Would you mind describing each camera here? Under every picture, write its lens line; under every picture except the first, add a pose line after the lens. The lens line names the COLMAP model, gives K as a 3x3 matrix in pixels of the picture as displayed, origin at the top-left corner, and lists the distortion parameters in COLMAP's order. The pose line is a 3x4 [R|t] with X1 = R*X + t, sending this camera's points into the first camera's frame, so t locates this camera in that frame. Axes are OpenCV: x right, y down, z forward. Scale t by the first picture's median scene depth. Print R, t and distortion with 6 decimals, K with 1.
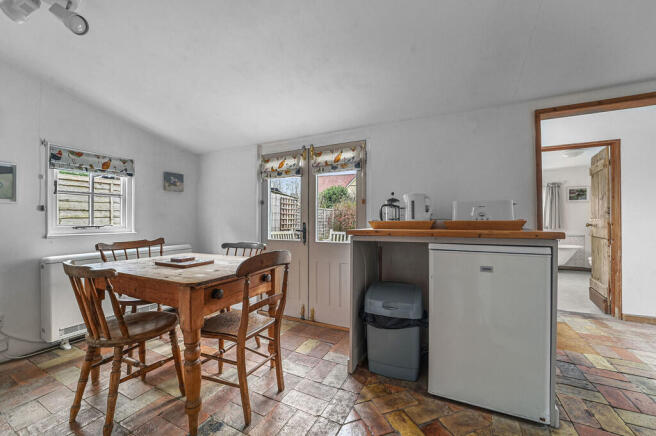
lens RADIAL K [[256.1, 0, 334.2], [0, 256.1, 219.0], [0, 0, 1]] dist [-0.011559, 0.002460]
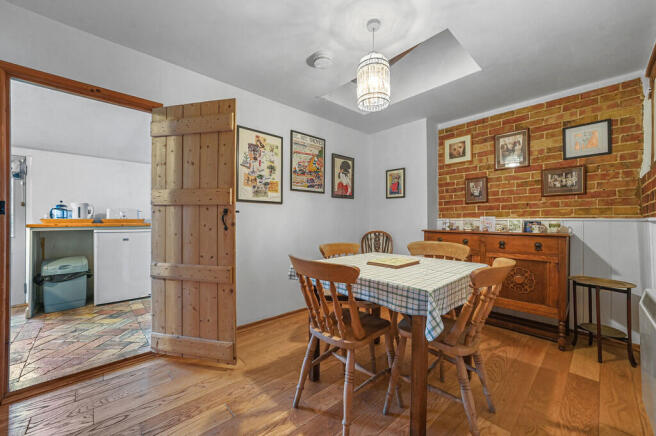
lens RADIAL K [[256.1, 0, 329.1], [0, 256.1, 221.7], [0, 0, 1]] dist [-0.011559, 0.002460]
pose [[0.368490, 0.000004, 0.929632, -0.426080], [0.003182, 0.999994, -0.001265, 0.022376], [-0.929626, 0.003424, 0.368487, -0.768114]]
